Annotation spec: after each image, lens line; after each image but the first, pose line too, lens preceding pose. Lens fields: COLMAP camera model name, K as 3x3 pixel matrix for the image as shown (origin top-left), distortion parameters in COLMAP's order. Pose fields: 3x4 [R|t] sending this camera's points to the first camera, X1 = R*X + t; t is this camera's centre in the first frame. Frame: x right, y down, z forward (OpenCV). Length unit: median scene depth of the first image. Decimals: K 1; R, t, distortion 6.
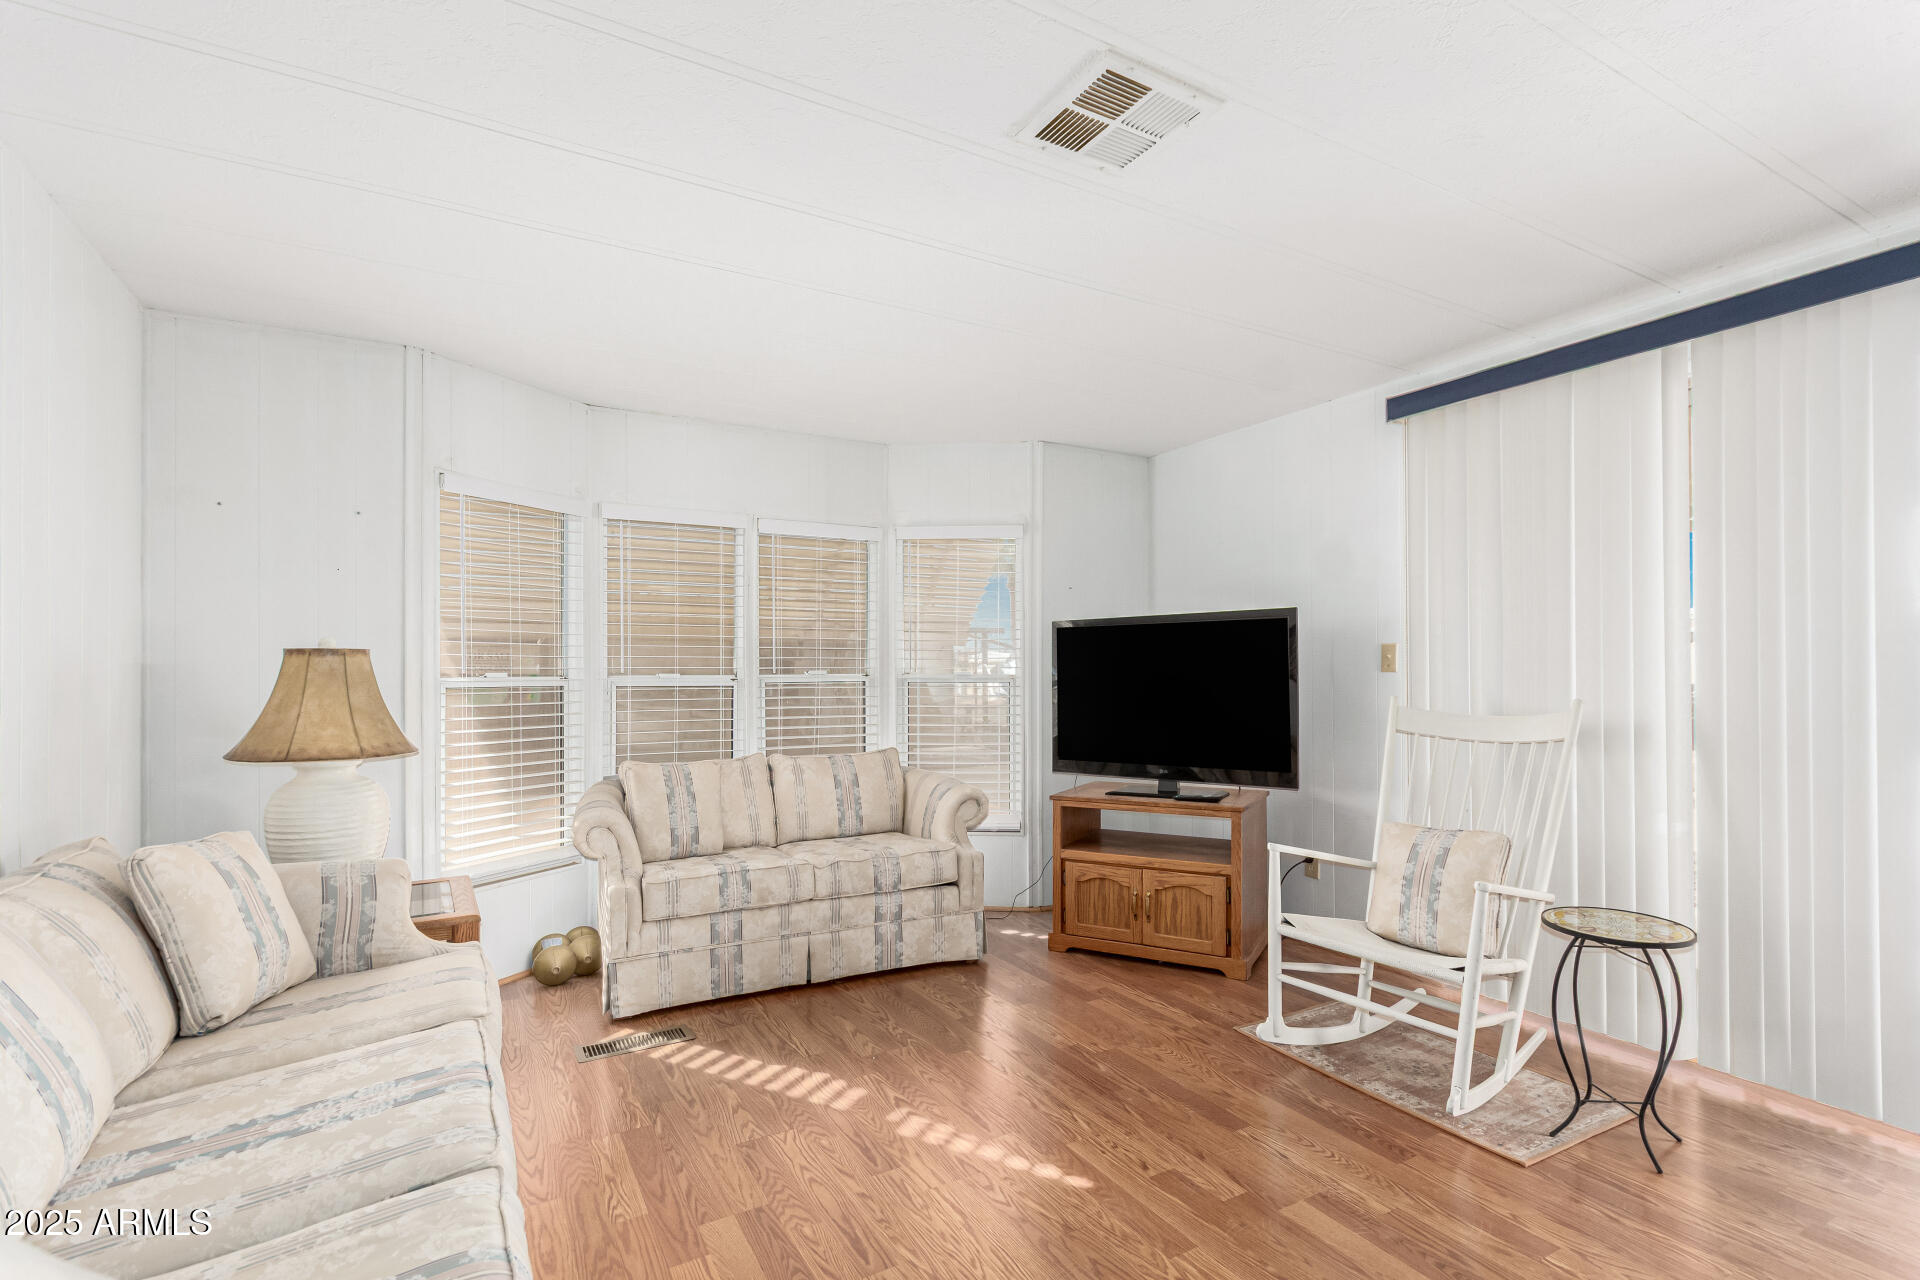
lens RADIAL K [[909.9, 0, 963.7], [0, 909.9, 657.0], [0, 0, 1]] dist [0.003048, 0.001361]
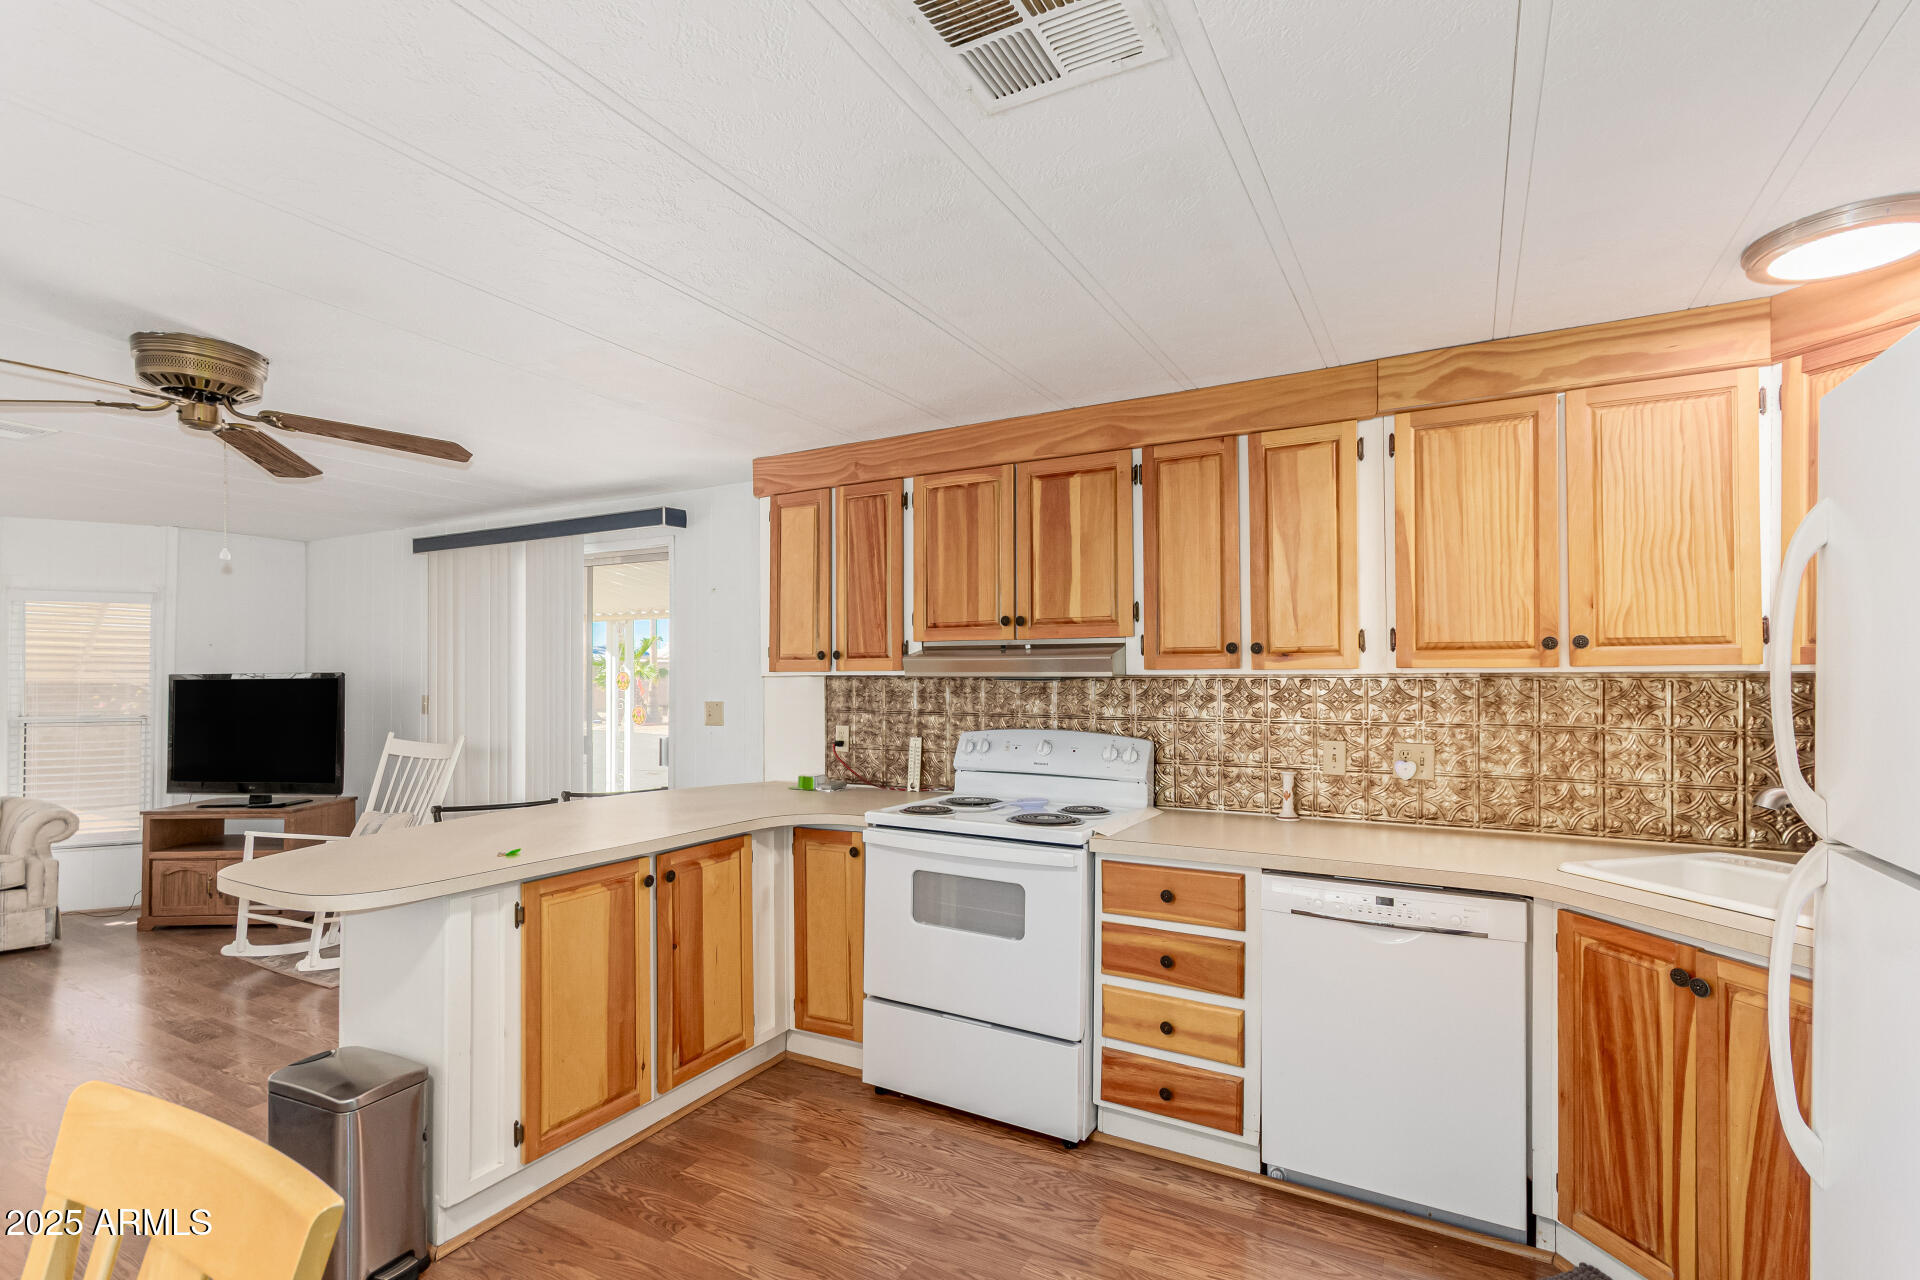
lens RADIAL K [[909.9, 0, 958.7], [0, 909.9, 644.0], [0, 0, 1]] dist [0.003048, 0.001361]
pose [[0.850106, 0.019744, 0.526241, 0.413635], [-0.011782, 0.999760, -0.018477, -0.081088], [-0.526479, 0.009507, 0.850135, -0.762077]]
